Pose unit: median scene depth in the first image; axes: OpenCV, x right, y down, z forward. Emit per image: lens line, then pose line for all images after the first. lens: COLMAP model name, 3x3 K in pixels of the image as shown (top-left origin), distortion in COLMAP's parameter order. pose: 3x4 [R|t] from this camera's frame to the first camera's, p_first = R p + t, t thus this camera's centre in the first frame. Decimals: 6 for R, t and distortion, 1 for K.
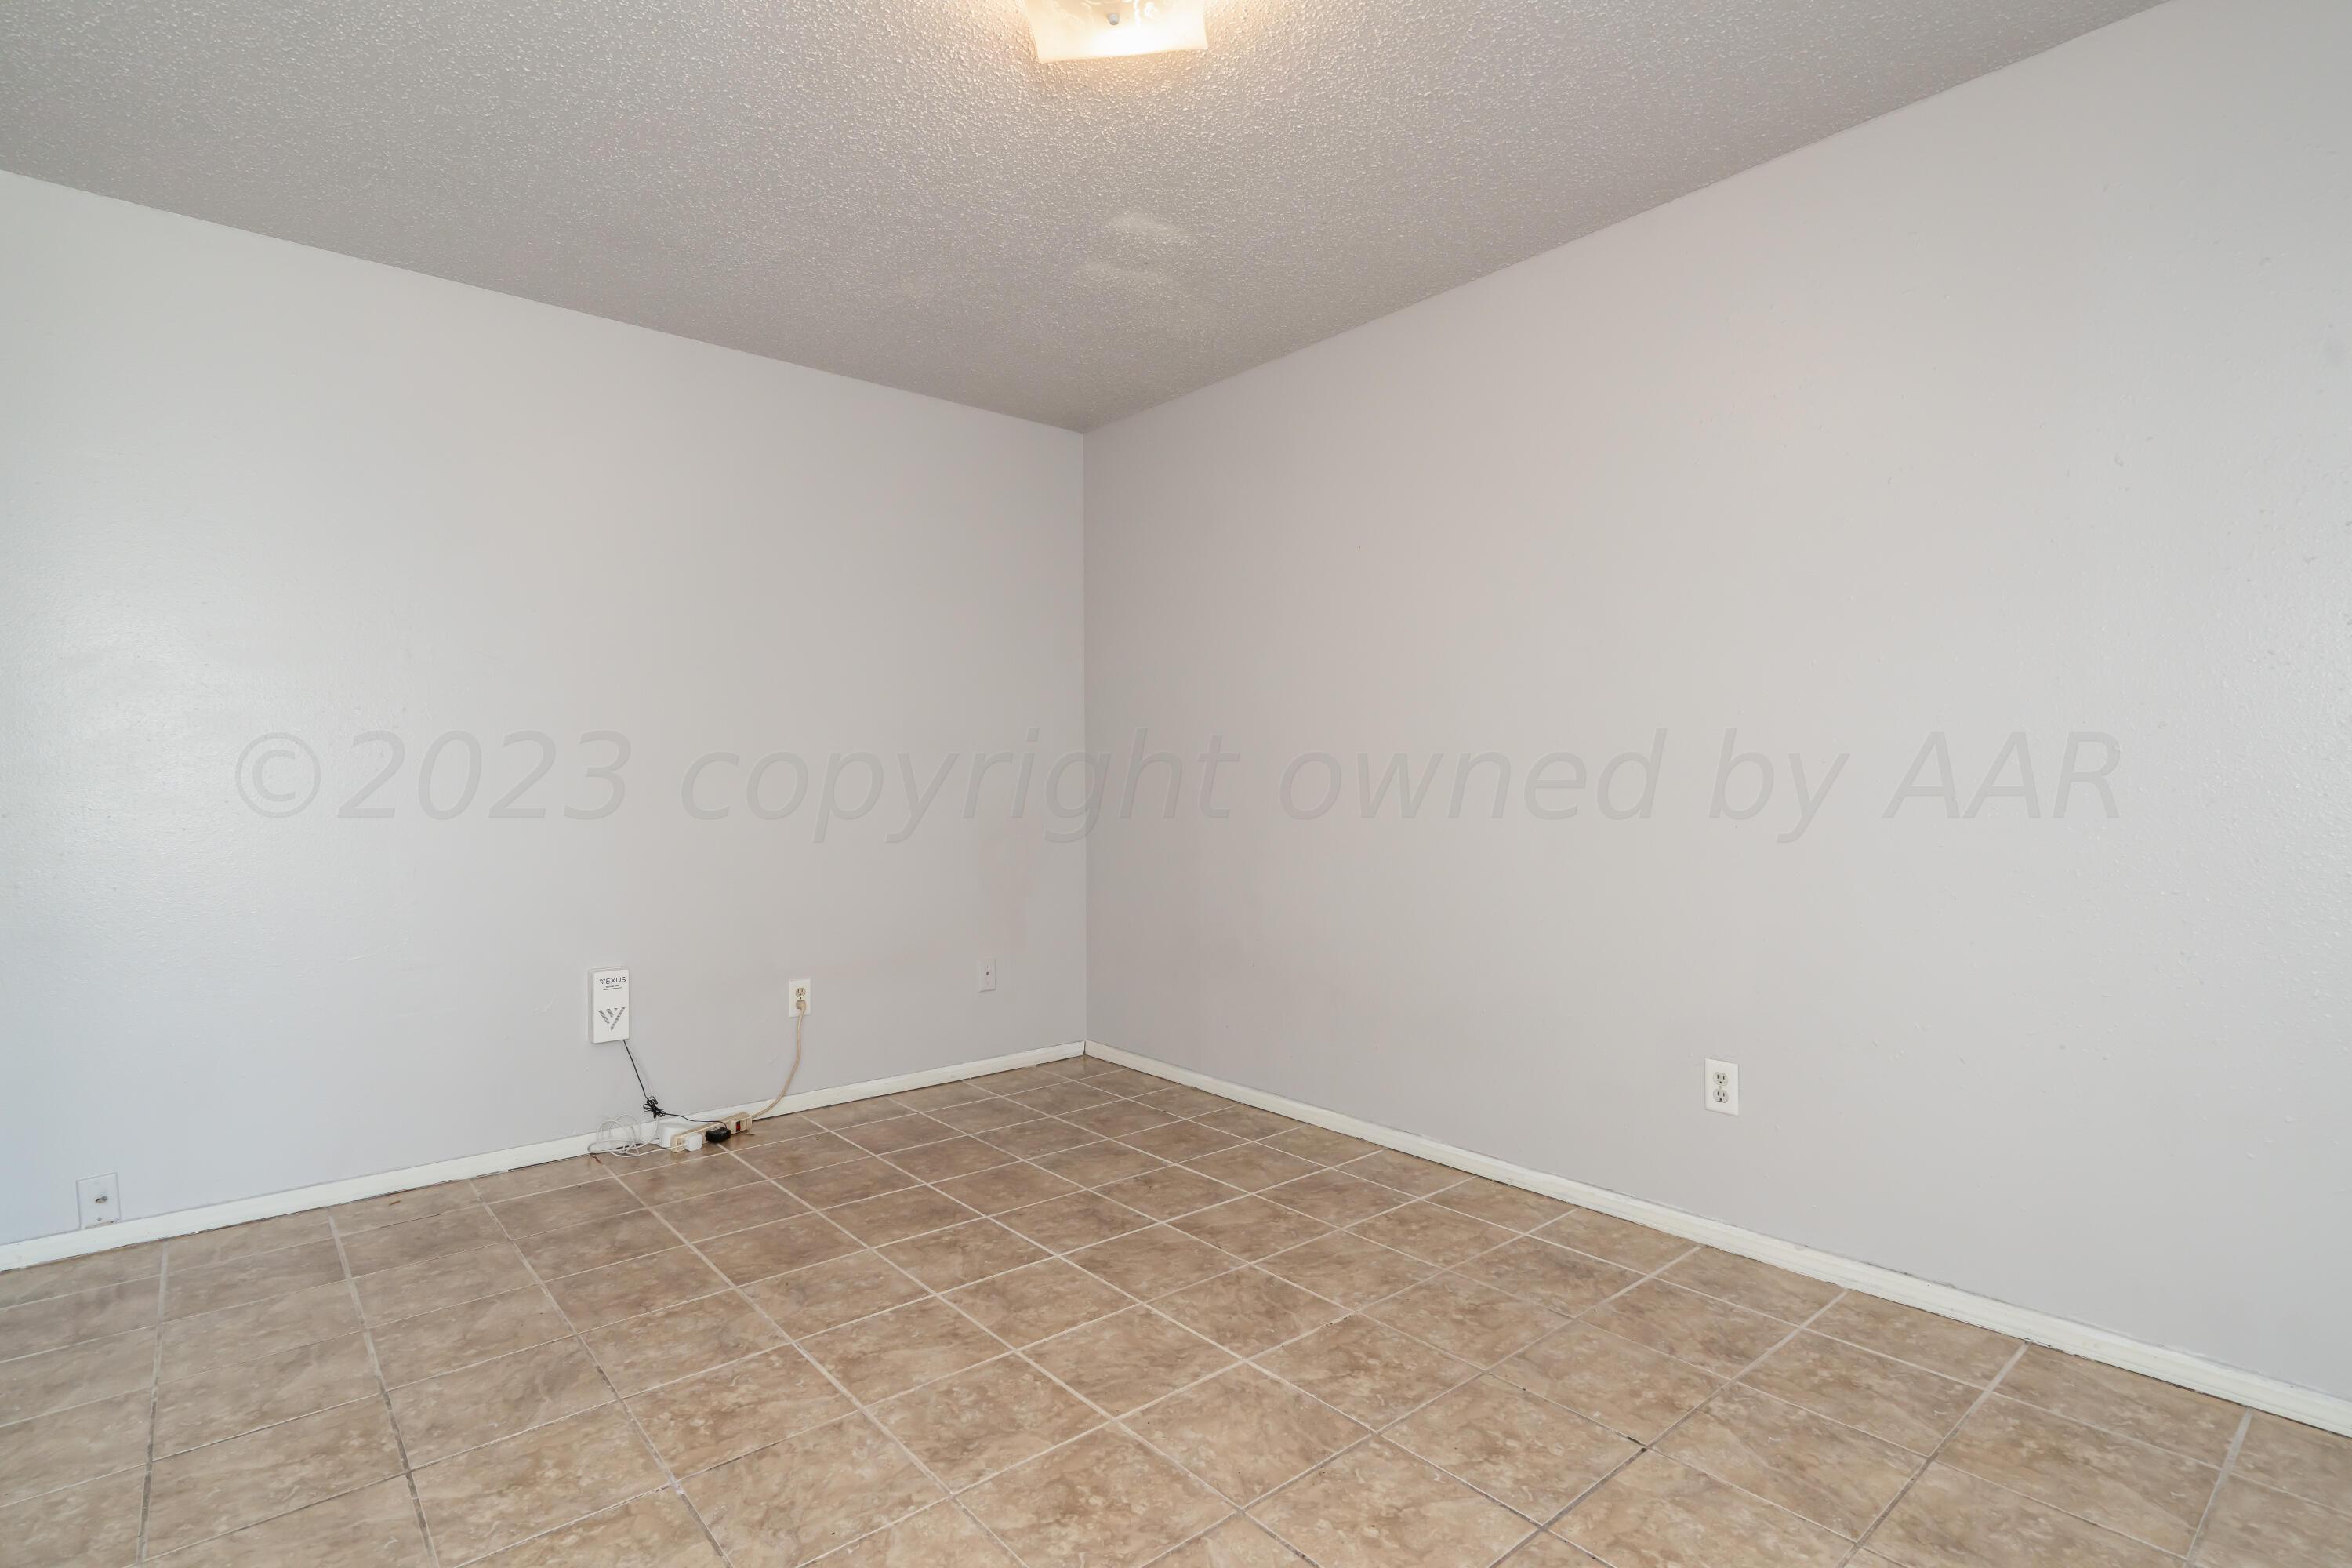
lens RADIAL K [[1125.5, 0, 1178.9], [0, 1125.5, 782.6], [0, 0, 1]] dist [0.002579, 0.000107]
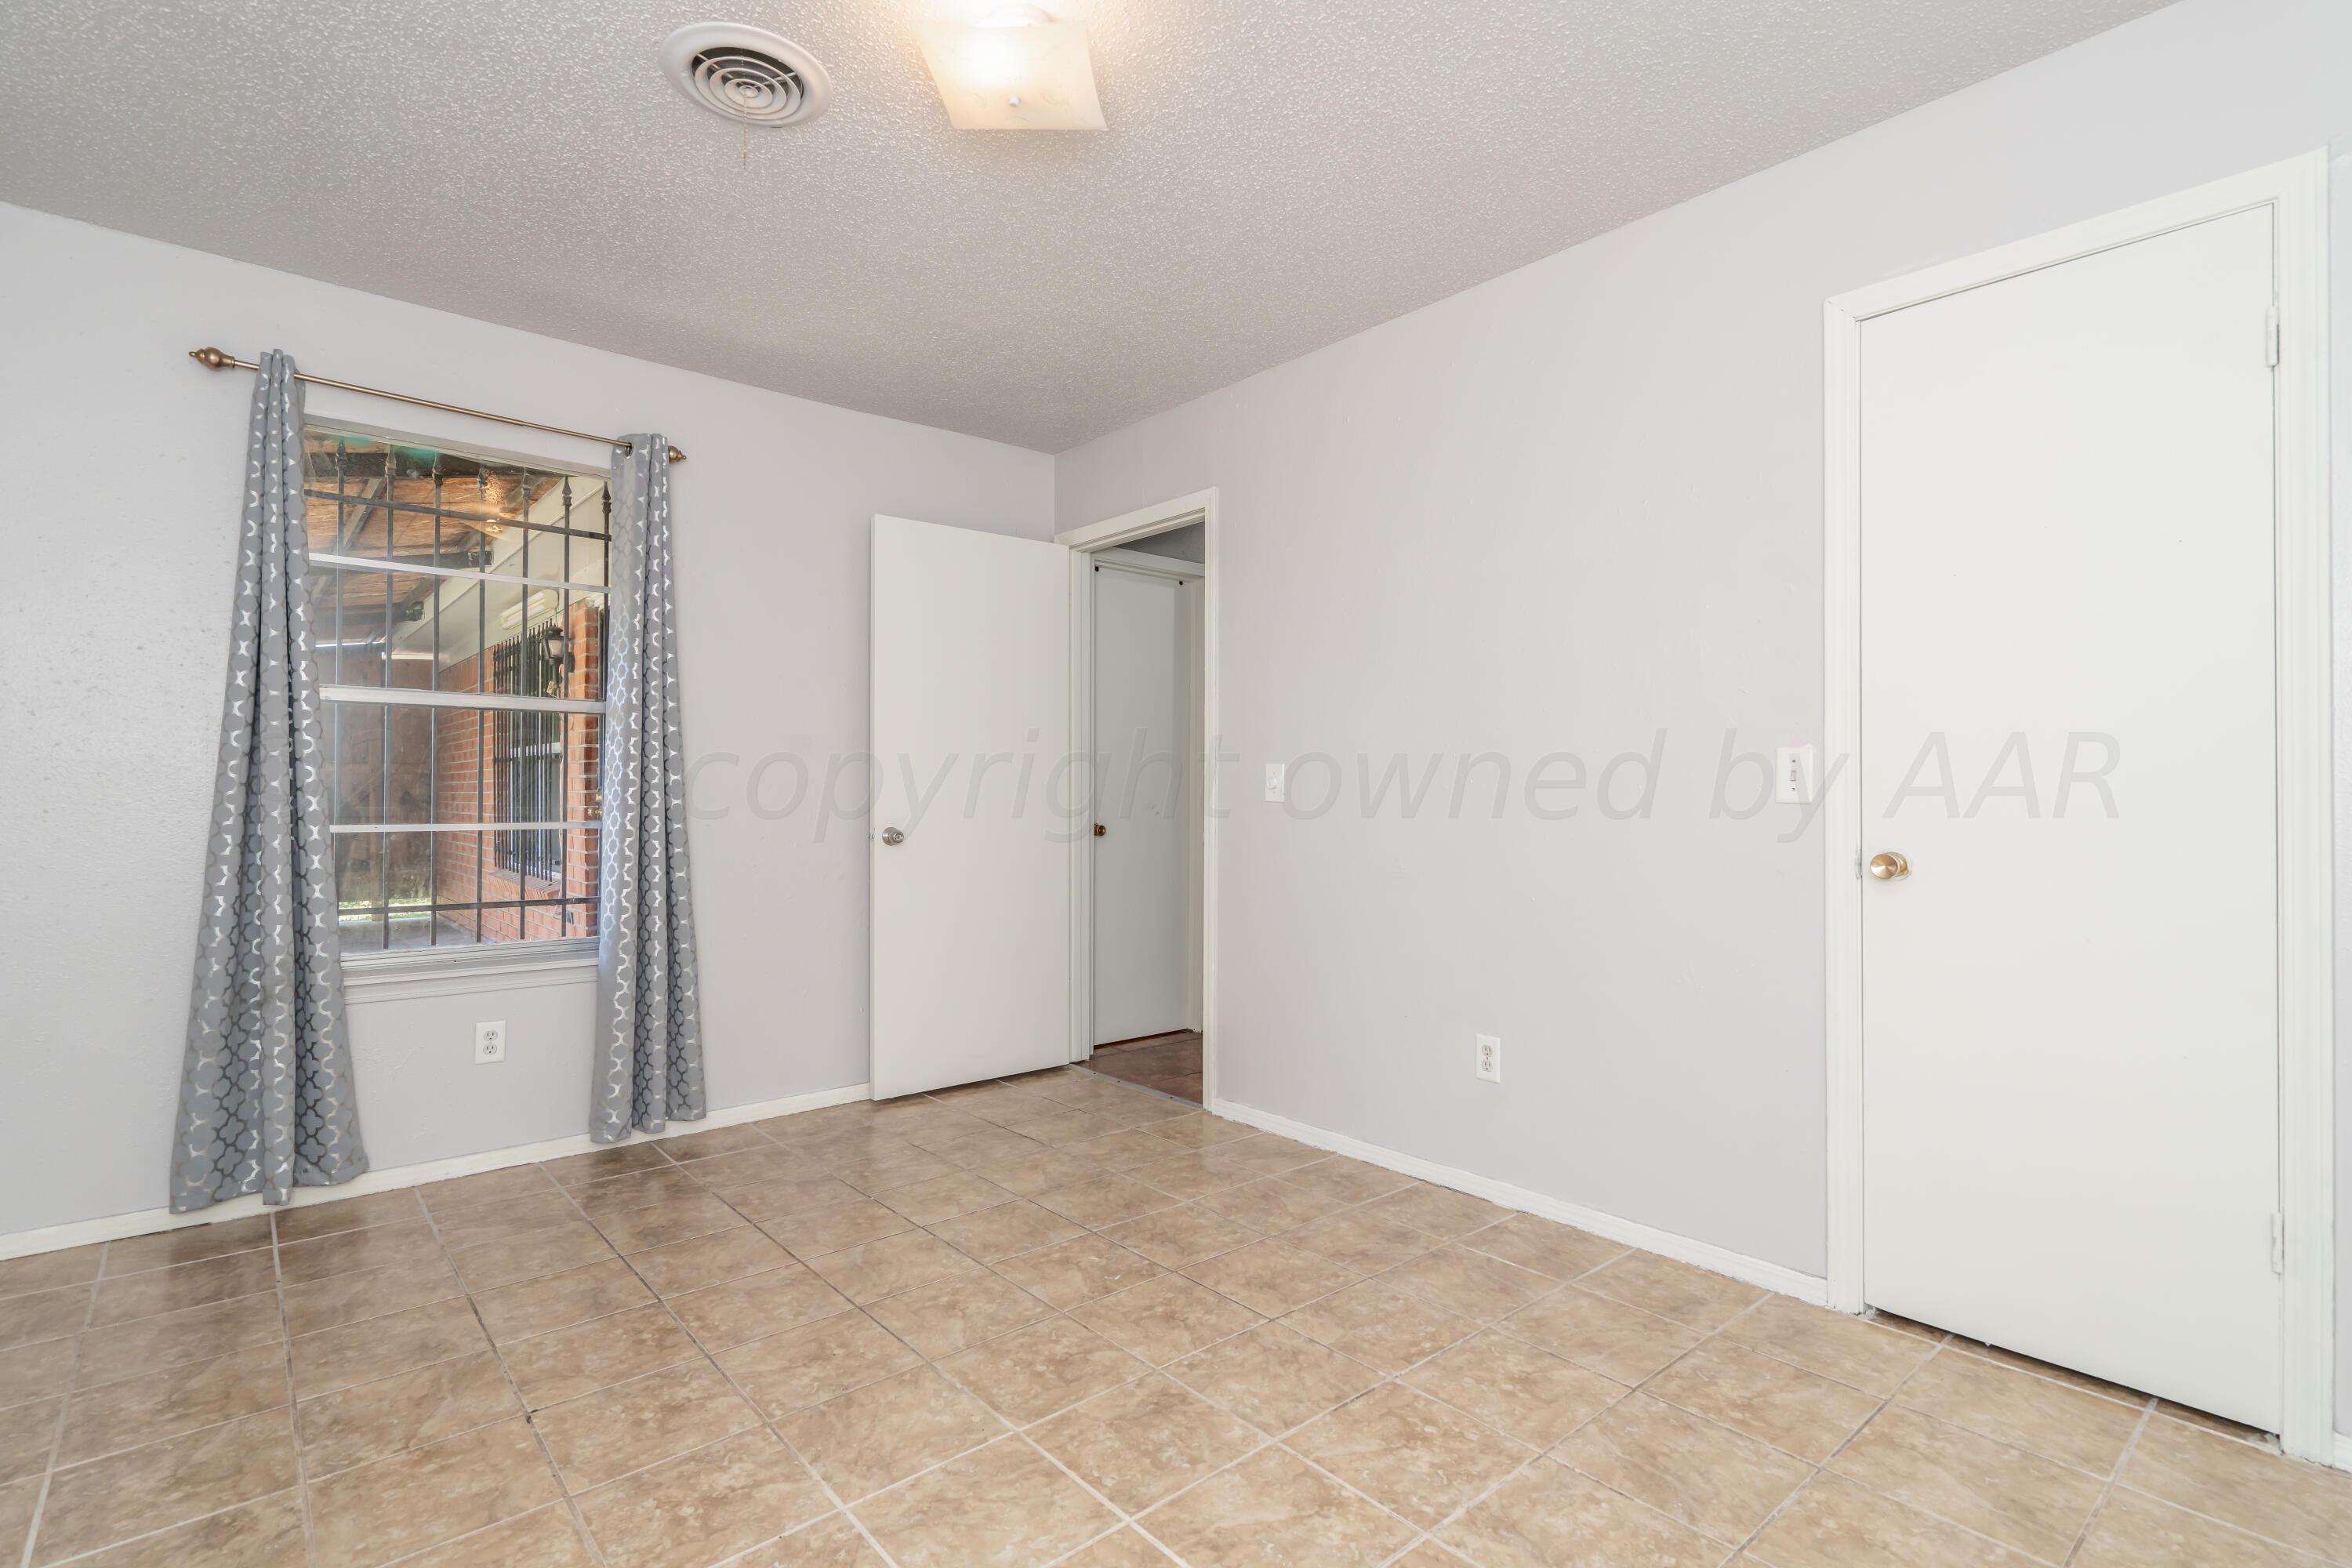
lens RADIAL K [[1125.5, 0, 1173.9], [0, 1125.5, 784.6], [0, 0, 1]] dist [0.002579, 0.000107]
pose [[-0.999973, 0.006560, 0.003436, -0.199167], [0.006550, 0.999974, -0.002900, -0.005736], [-0.003455, -0.002878, -0.999990, 1.951314]]
